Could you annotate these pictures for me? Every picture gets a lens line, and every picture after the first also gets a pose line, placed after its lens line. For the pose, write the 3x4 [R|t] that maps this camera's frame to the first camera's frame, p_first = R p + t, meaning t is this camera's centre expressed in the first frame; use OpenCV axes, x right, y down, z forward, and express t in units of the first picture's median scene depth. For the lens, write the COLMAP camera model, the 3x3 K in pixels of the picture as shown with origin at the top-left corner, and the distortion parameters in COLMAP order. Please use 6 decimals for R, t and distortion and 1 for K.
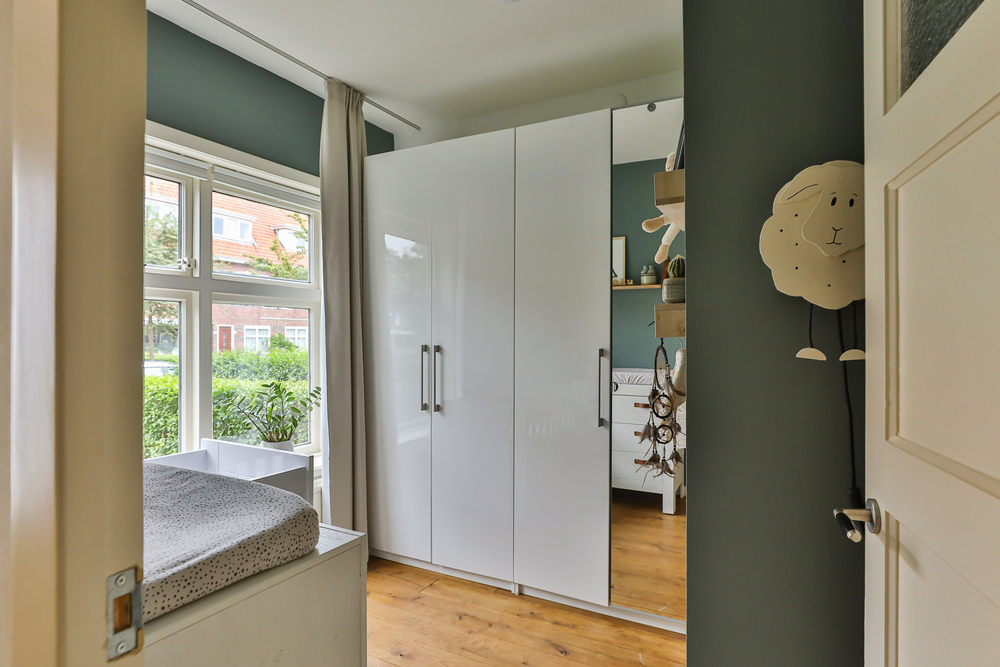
lens RADIAL K [[544.2, 0, 500.0], [0, 544.2, 333.5], [0, 0, 1]] dist [0.000091, 0.000106]
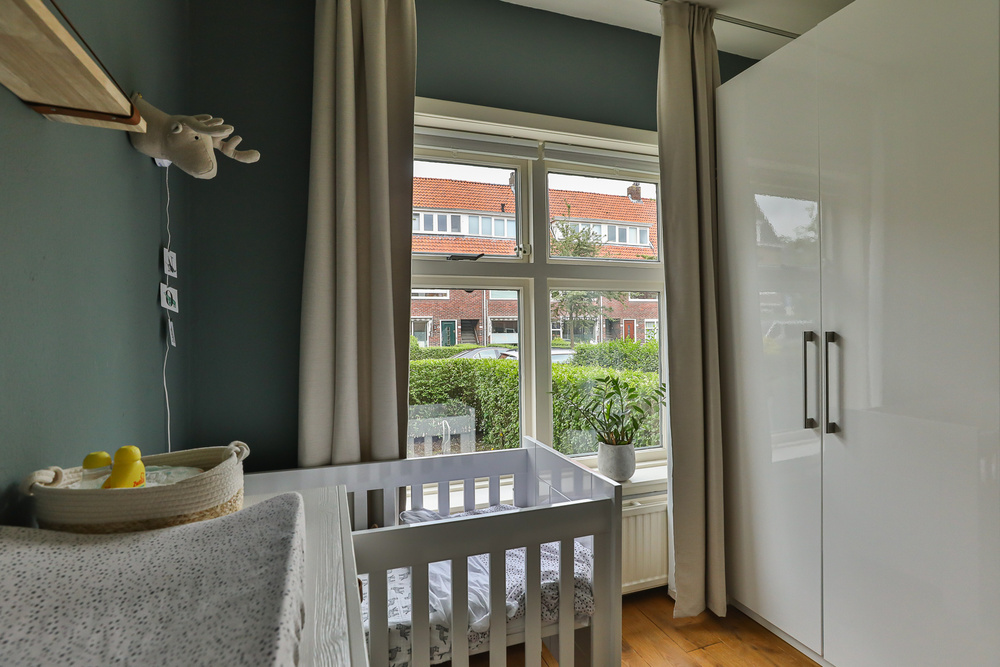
lens RADIAL K [[494.4, 0, 500.0], [0, 494.4, 333.5], [0, 0, 1]] dist [-0.032475, 0.020434]
pose [[0.744607, -0.008996, -0.667443, -0.018396], [0.019953, 0.999762, 0.008785, 0.010282], [0.667205, -0.019859, 0.744609, 0.286137]]
